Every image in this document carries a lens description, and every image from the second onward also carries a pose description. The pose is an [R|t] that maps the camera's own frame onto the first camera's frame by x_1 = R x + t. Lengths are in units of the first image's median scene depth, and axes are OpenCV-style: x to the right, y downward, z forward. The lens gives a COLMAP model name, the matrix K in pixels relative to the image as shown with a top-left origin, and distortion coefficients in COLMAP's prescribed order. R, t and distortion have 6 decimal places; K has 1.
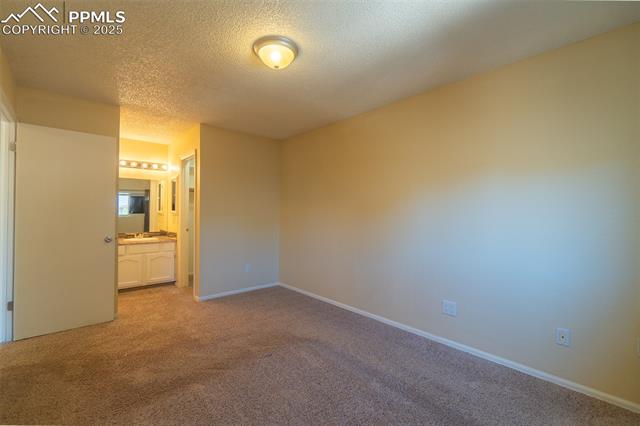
lens RADIAL K [[262.7, 0, 320.0], [0, 262.7, 213.0], [0, 0, 1]] dist [-0.002274, -0.000327]
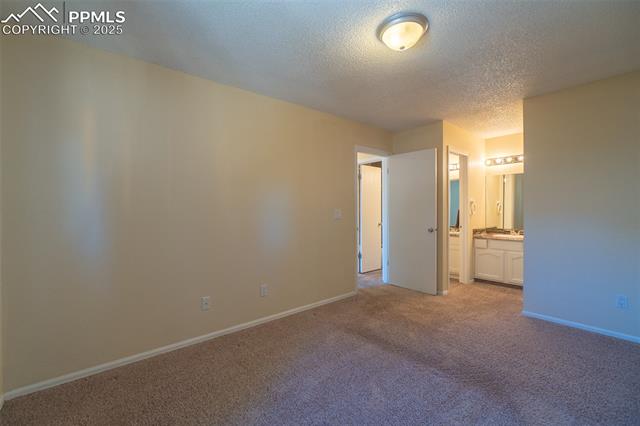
lens RADIAL K [[275.8, 0, 320.0], [0, 275.8, 213.0], [0, 0, 1]] dist [-0.000660, -0.000126]
pose [[-0.010026, 0.004278, -0.999941, 0.502077], [0.003465, 0.999985, 0.004243, 0.011640], [0.999944, -0.003423, -0.010041, 0.453225]]
